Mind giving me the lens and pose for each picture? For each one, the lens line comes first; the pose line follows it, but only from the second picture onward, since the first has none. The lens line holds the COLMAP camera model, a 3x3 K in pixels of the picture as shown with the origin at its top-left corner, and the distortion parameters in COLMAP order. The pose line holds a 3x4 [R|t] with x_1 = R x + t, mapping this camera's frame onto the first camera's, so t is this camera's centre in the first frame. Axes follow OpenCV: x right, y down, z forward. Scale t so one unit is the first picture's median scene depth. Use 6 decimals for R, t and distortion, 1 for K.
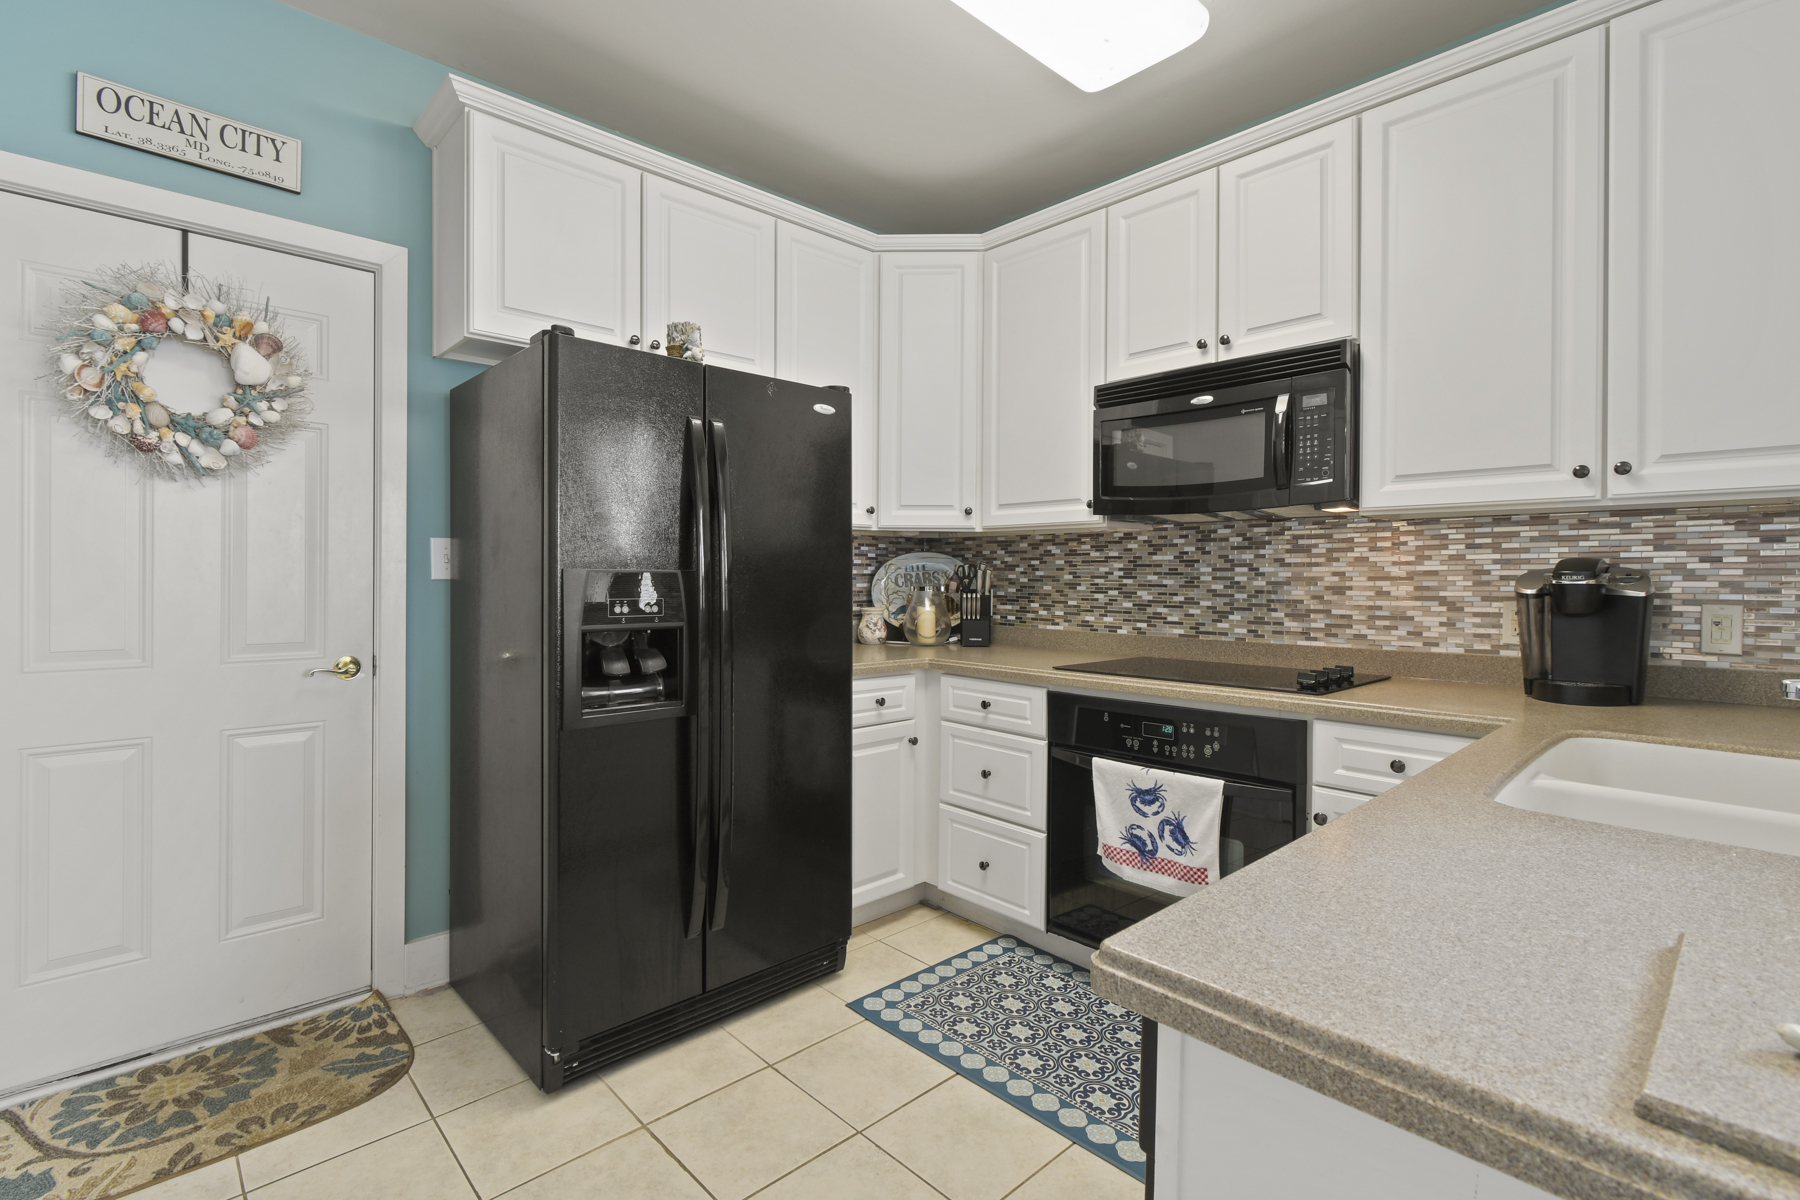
lens RADIAL K [[828.9, 0, 892.6], [0, 828.9, 574.3], [0, 0, 1]] dist [0.012232, 0.000902]
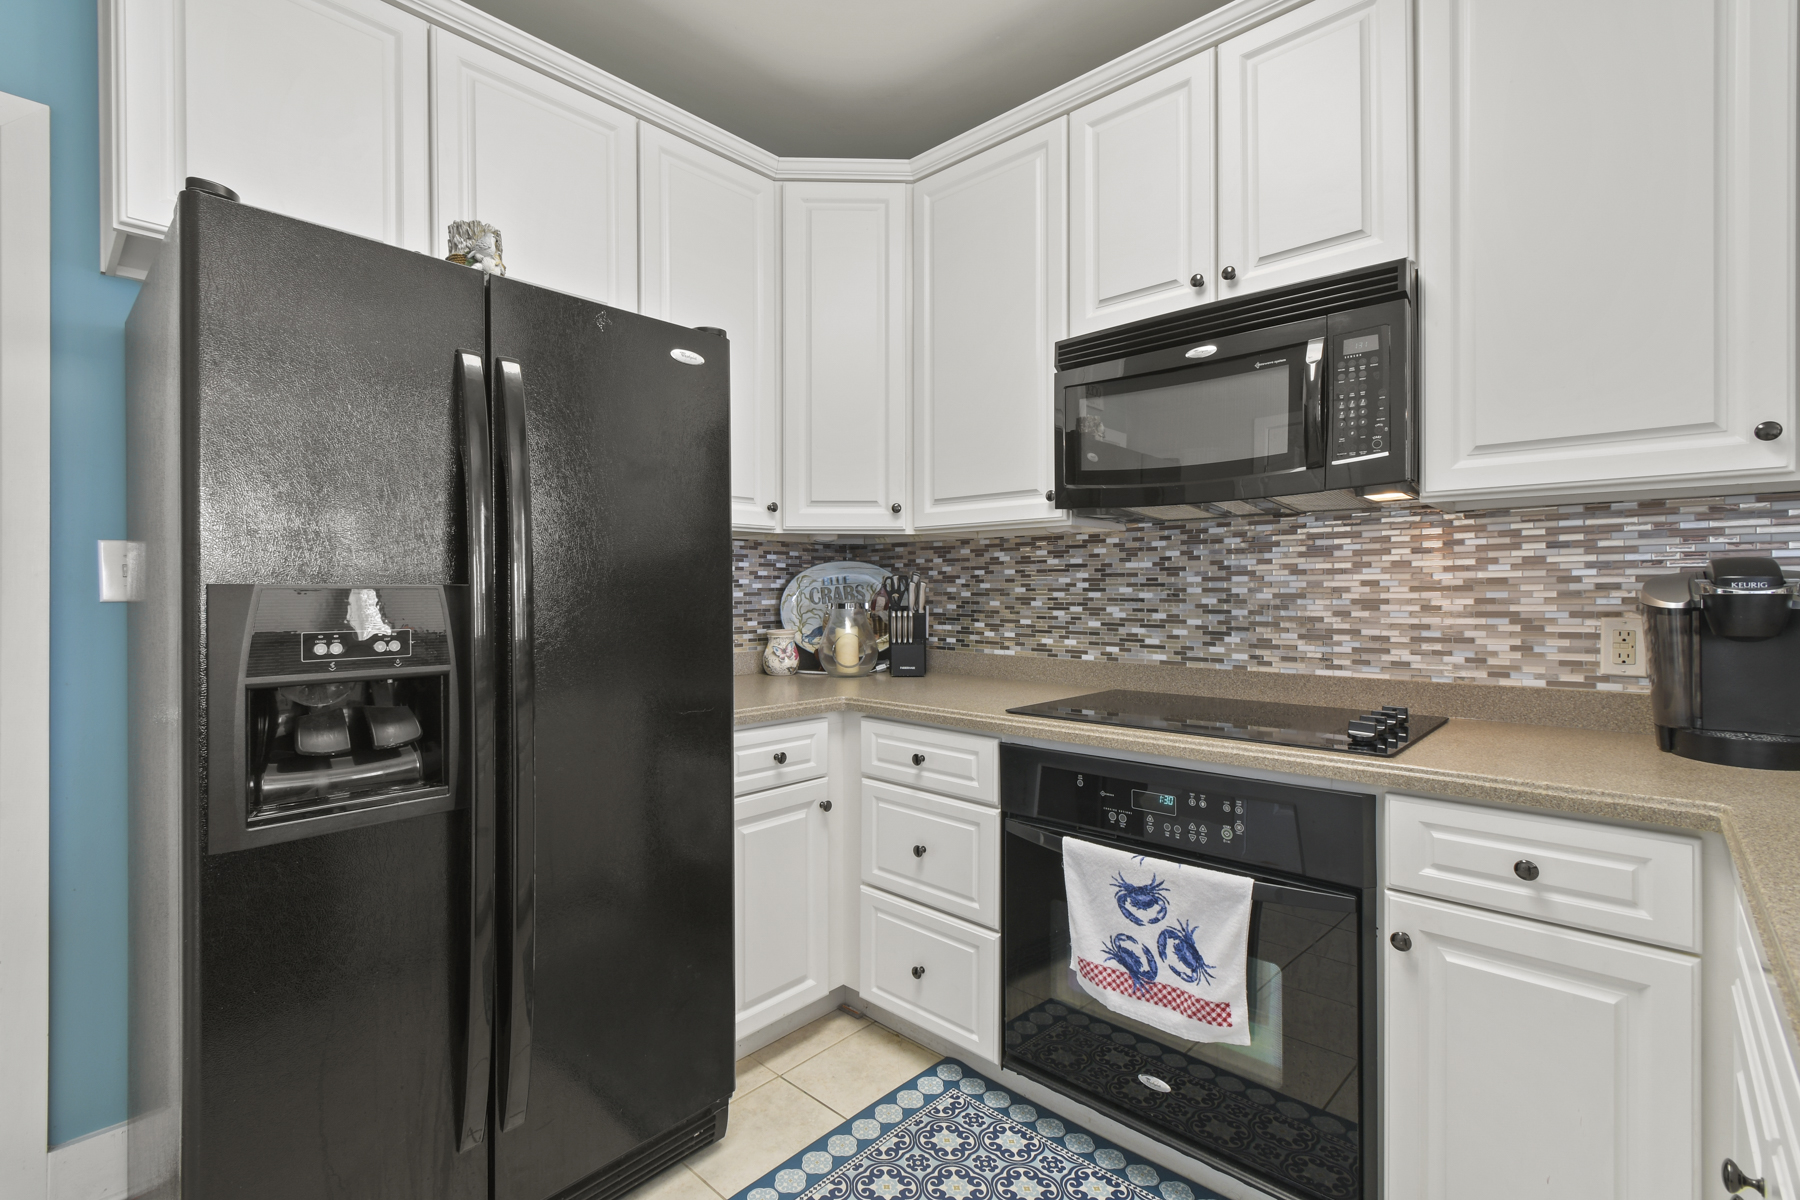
lens RADIAL K [[810.7, 0, 901.4], [0, 810.7, 577.1], [0, 0, 1]] dist [0.002632, 0.000277]
pose [[0.996711, -0.007179, 0.080721, 0.040491], [0.008280, 0.999877, -0.013312, 0.000246], [-0.080616, 0.013936, 0.996648, 0.277358]]
